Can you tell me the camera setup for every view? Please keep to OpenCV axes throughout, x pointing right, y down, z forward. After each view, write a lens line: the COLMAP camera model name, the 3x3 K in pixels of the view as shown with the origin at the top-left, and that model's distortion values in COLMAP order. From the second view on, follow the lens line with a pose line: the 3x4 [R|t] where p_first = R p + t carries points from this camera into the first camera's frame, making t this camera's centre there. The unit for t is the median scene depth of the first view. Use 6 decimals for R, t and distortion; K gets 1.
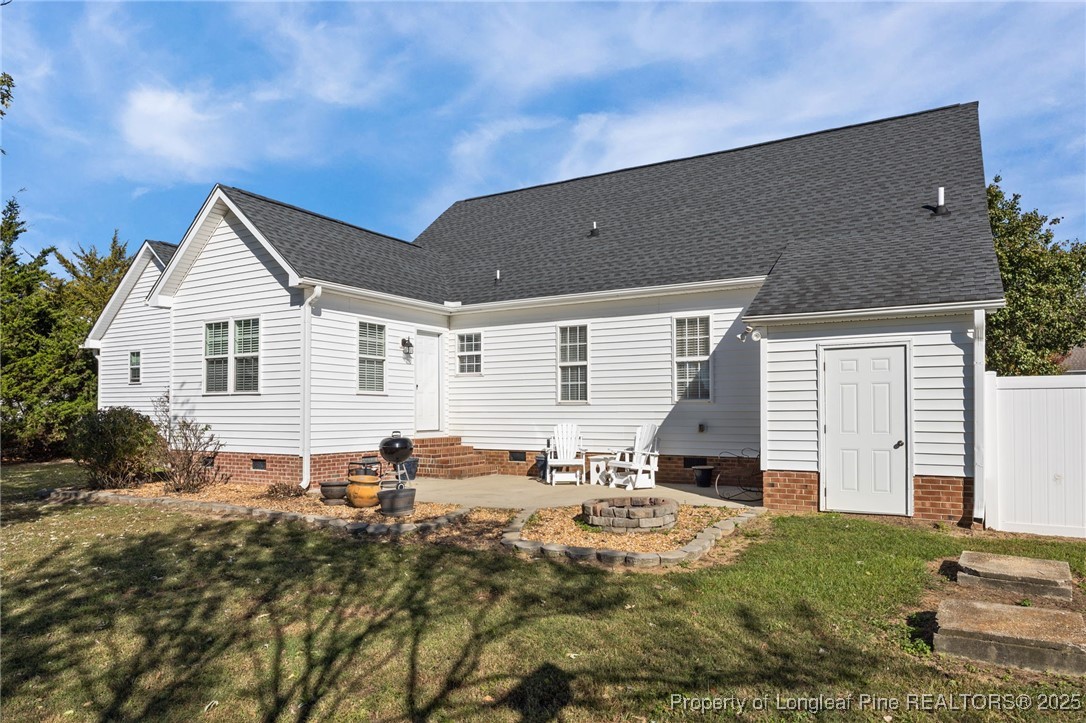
lens RADIAL K [[708.0, 0, 535.1], [0, 708.0, 364.0], [0, 0, 1]] dist [0.014353, 0.000947]
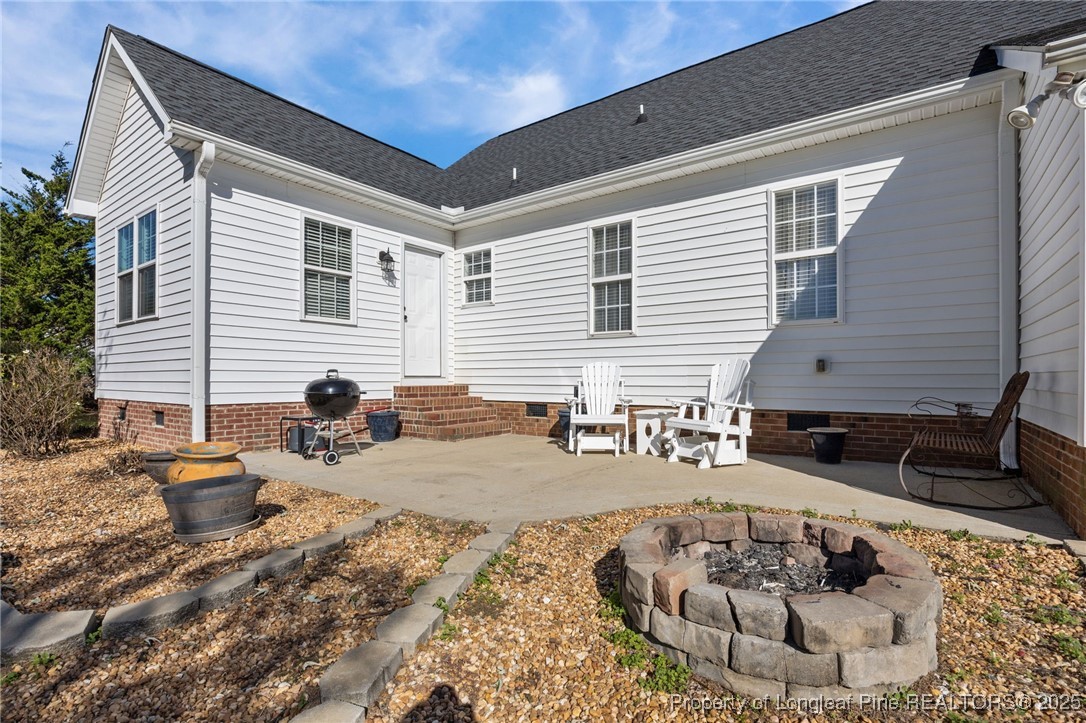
lens RADIAL K [[514.5, 0, 551.1], [0, 514.5, 362.7], [0, 0, 1]] dist [-0.005032, -0.000305]
pose [[0.996845, -0.000702, -0.079374, 0.036159], [0.003524, 0.999366, 0.035425, 0.067058], [0.079299, -0.035593, 0.996215, 0.508235]]
